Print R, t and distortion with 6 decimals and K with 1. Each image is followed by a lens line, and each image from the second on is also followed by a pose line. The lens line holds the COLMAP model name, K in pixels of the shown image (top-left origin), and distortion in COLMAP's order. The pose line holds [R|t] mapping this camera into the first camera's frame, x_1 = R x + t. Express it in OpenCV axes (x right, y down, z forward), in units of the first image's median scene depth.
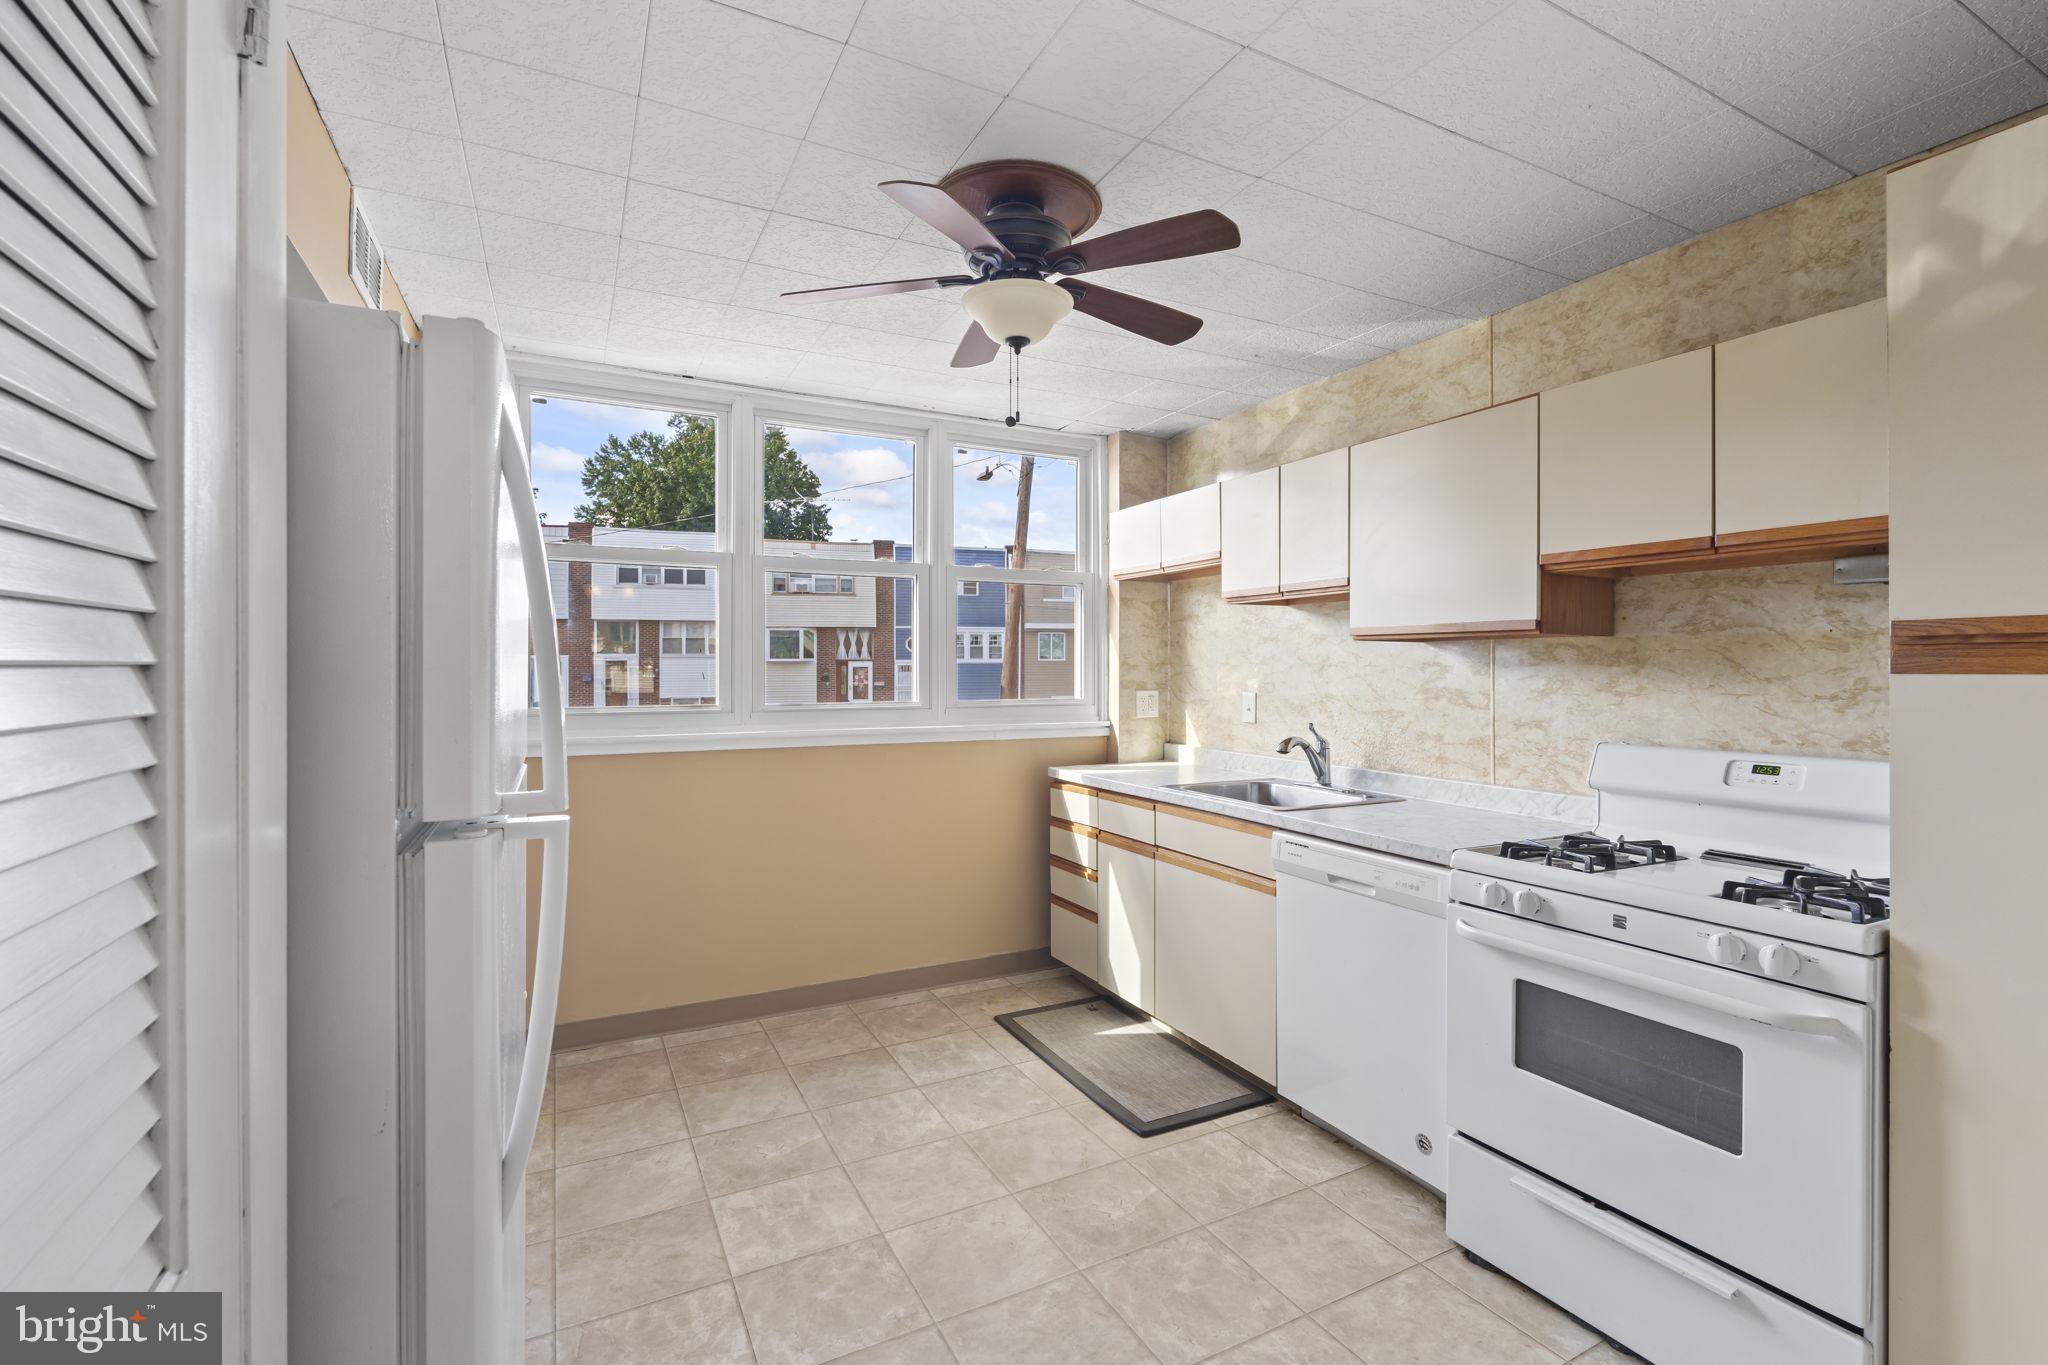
lens RADIAL K [[899.9, 0, 1025.6], [0, 899.9, 674.3], [0, 0, 1]] dist [-0.008460, 0.001078]
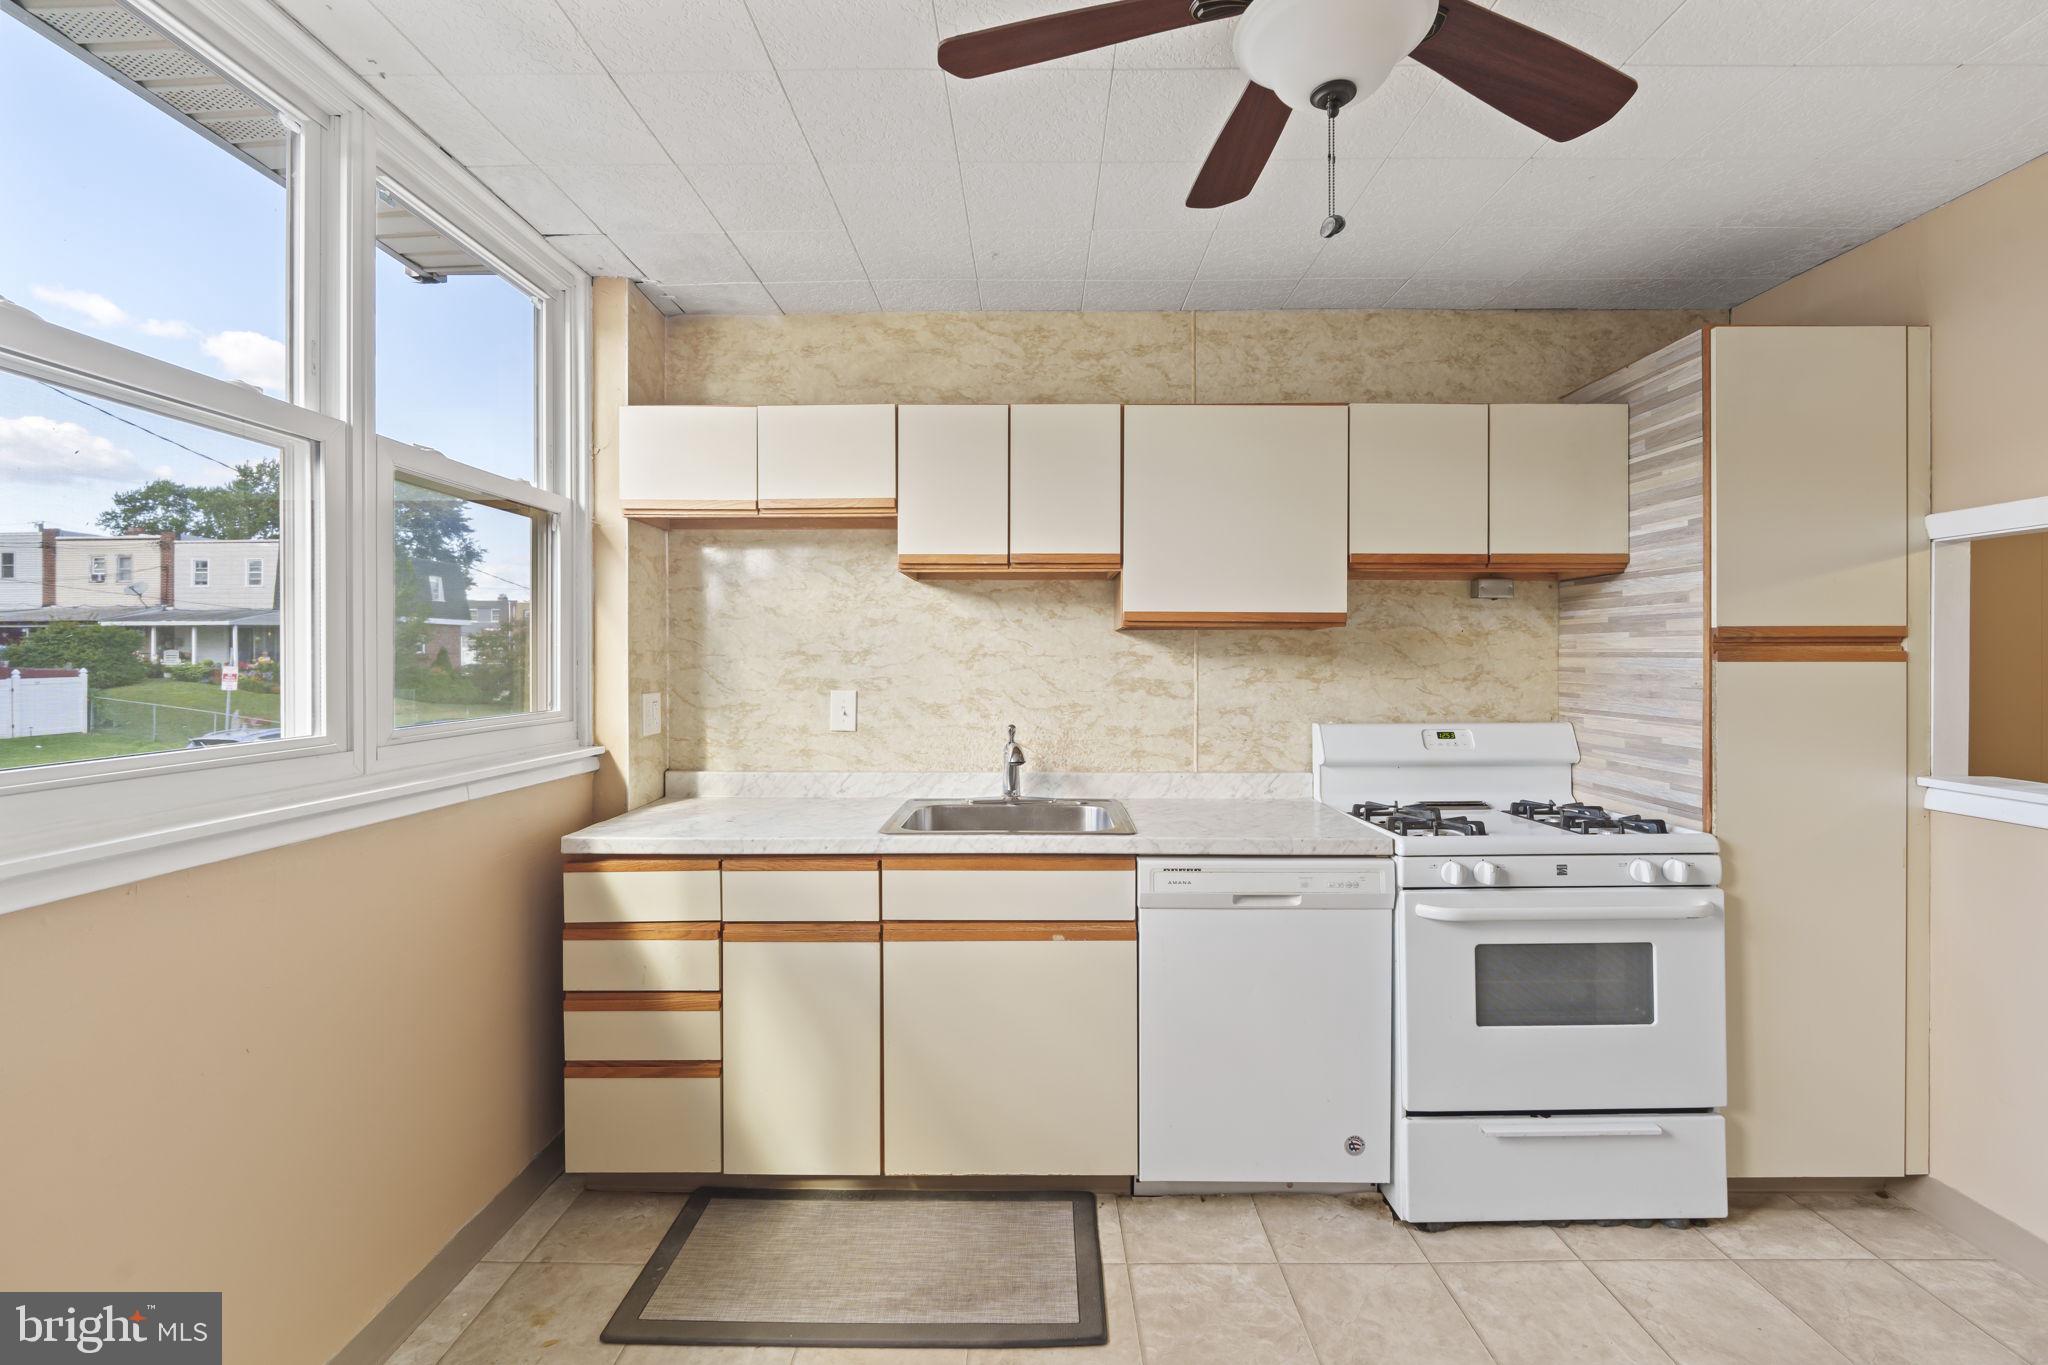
lens RADIAL K [[899.9, 0, 1025.1], [0, 899.9, 666.5], [0, 0, 1]] dist [-0.008460, 0.001078]
pose [[0.466284, -0.008200, 0.884597, -0.487809], [0.006878, 0.999960, 0.005644, -0.004702], [-0.884609, 0.003453, 0.466322, 0.719557]]
